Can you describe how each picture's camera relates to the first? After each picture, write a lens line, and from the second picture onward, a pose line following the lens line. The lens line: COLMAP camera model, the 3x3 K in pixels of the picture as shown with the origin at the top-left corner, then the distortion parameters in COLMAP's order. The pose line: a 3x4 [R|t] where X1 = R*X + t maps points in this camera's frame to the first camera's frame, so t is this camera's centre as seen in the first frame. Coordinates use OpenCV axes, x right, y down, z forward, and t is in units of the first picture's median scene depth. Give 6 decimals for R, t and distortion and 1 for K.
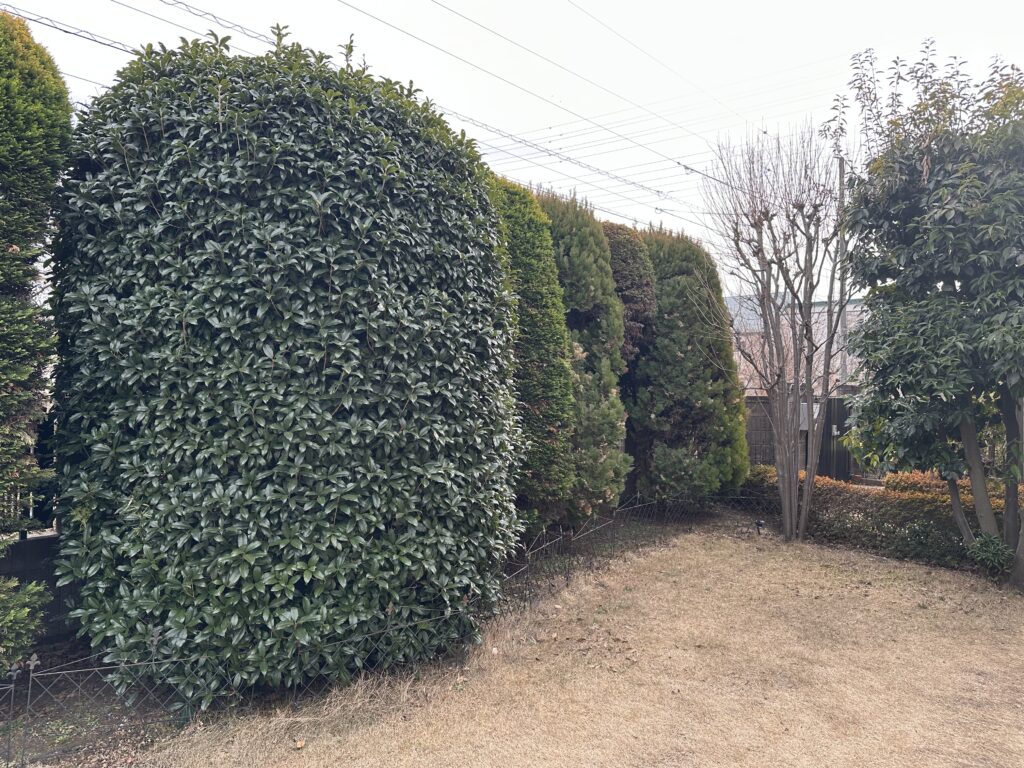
lens RADIAL K [[723.8, 0, 510.9], [0, 723.8, 386.4], [0, 0, 1]] dist [0.049085, -0.034308]
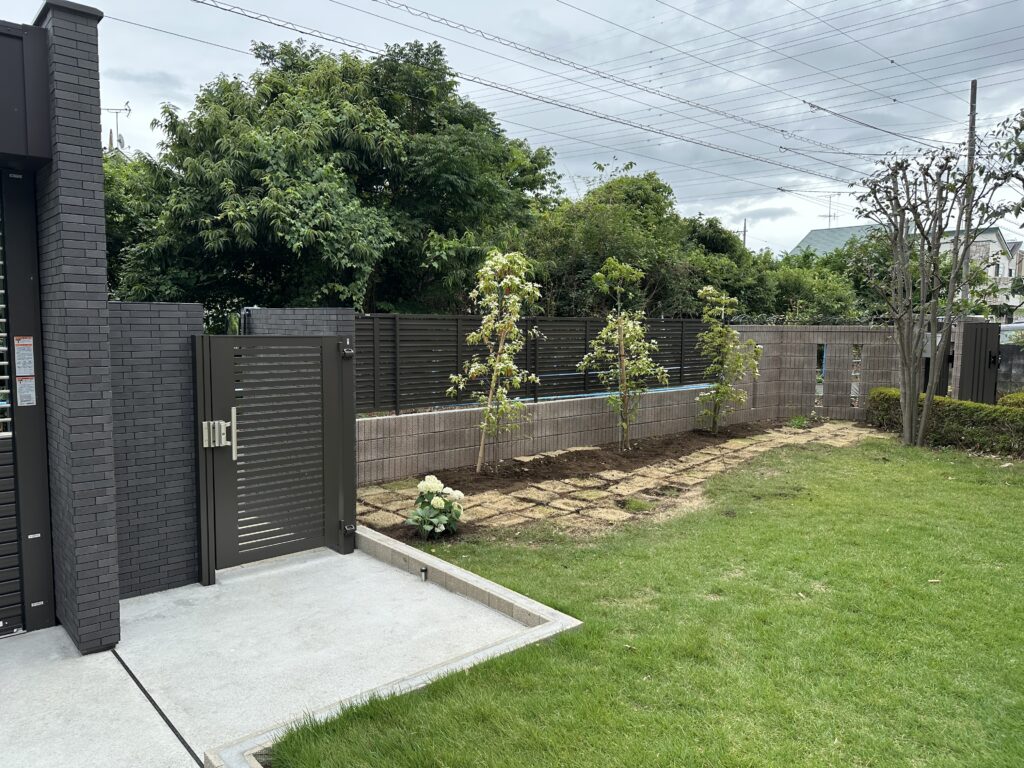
lens RADIAL K [[723.8, 0, 514.0], [0, 723.8, 381.5], [0, 0, 1]] dist [0.049085, -0.034308]
pose [[0.992425, 0.011663, -0.122296, -0.118377], [-0.001923, 0.996836, 0.079461, 0.015418], [0.122836, -0.078624, 0.989308, -0.264726]]
